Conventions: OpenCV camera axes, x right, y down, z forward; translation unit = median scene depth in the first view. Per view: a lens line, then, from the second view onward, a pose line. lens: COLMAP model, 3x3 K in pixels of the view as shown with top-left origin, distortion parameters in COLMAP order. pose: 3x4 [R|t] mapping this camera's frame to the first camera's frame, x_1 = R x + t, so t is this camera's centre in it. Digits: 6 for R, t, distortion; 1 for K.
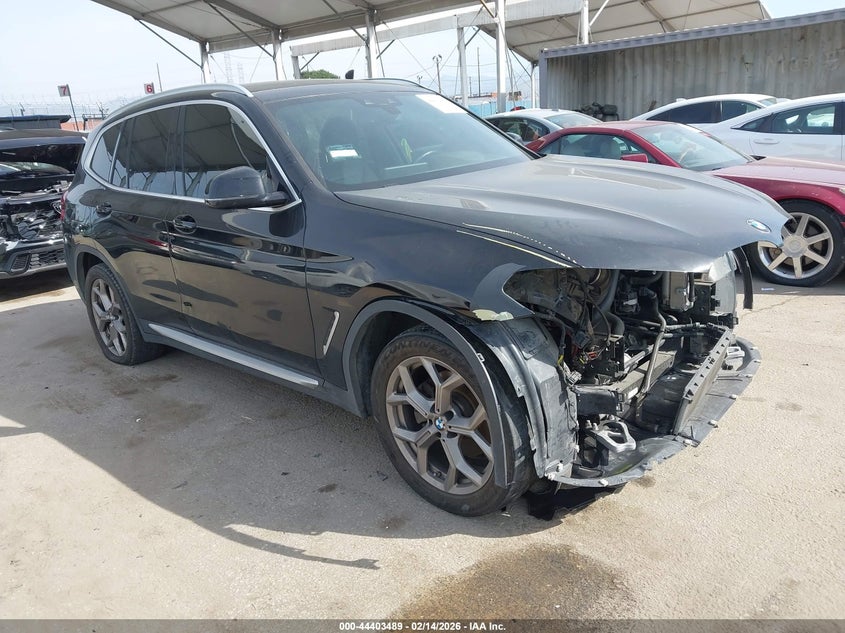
lens RADIAL K [[669.8, 0, 422.5], [0, 669.8, 316.5], [0, 0, 1]] dist [0.012485, -0.001959]
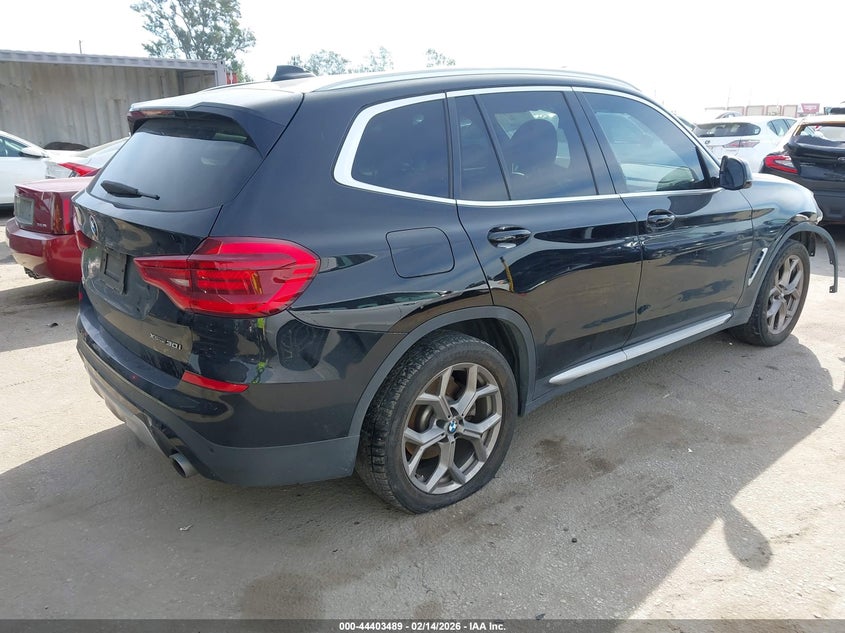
lens RADIAL K [[669.8, 0, 422.5], [0, 669.8, 316.5], [0, 0, 1]] dist [0.012485, -0.001959]
pose [[0.116844, -0.213193, 0.969998, -1.238022], [0.282550, 0.943464, 0.173326, -0.245389], [-0.952110, 0.253821, 0.170476, 1.091101]]
